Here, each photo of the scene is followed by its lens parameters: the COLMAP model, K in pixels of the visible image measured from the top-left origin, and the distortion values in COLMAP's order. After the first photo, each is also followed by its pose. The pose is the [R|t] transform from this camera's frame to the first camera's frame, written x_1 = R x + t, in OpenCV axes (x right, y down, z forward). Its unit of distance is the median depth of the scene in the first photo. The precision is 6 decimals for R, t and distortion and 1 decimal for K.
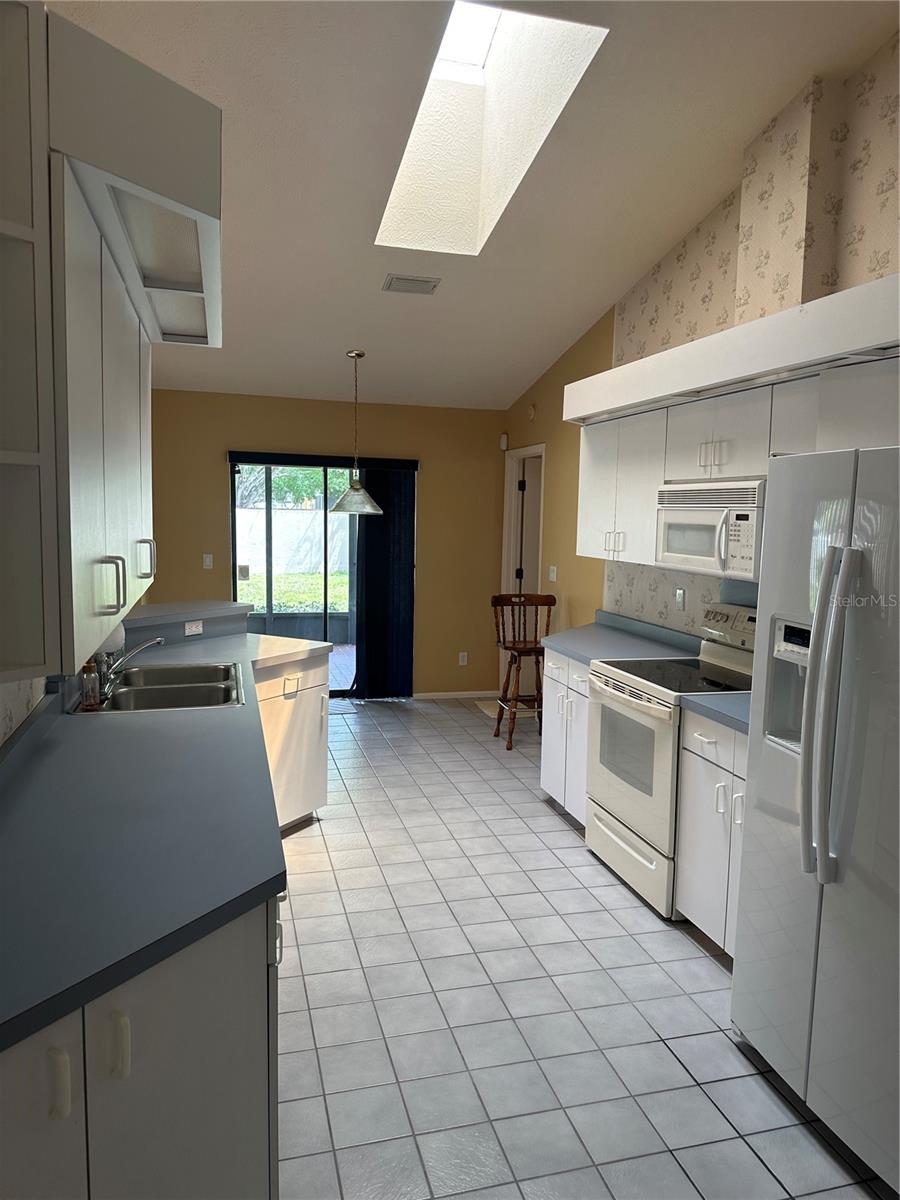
lens RADIAL K [[849.7, 0, 439.6], [0, 849.7, 608.5], [0, 0, 1]] dist [0.019497, -0.034029]
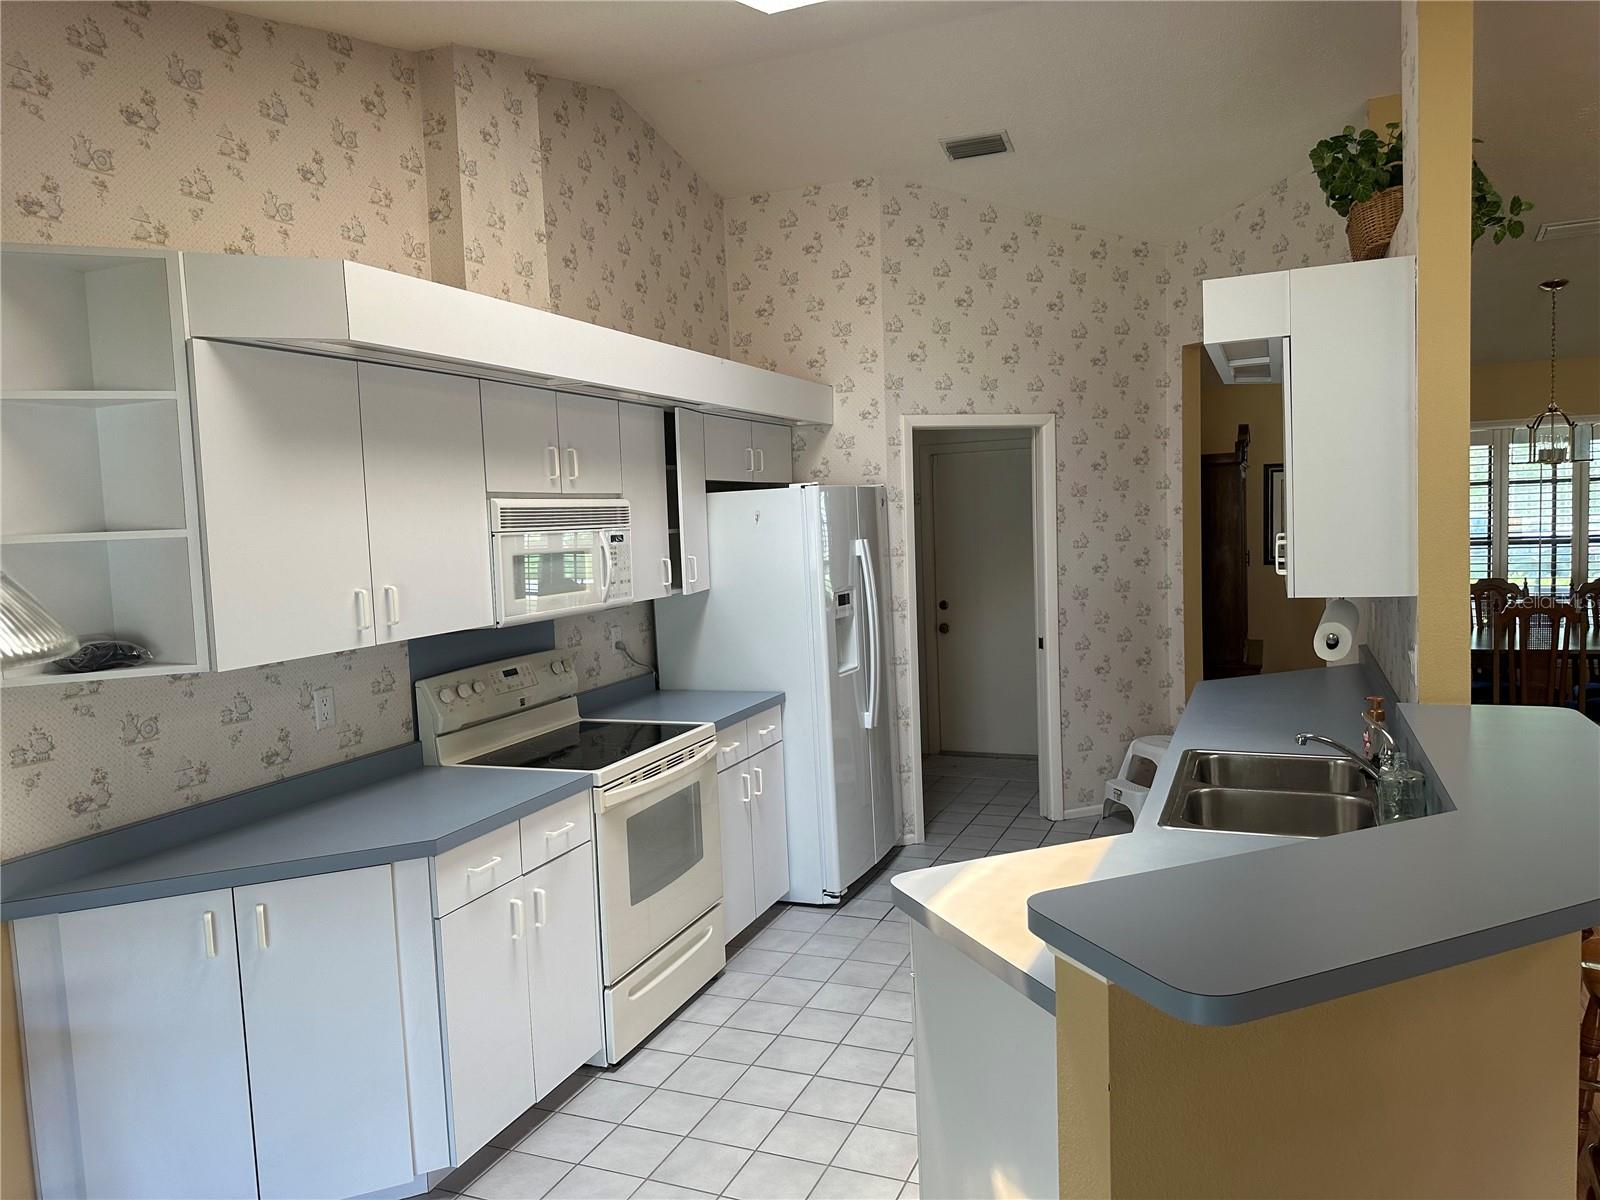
lens RADIAL K [[1132.9, 0, 806.5], [0, 1132.9, 607.9], [0, 0, 1]] dist [0.019497, -0.034029]
pose [[-0.804914, -0.037121, 0.592229, -0.485027], [0.093997, 0.977464, 0.189022, -0.224868], [-0.585900, 0.207814, -0.783285, 1.703840]]
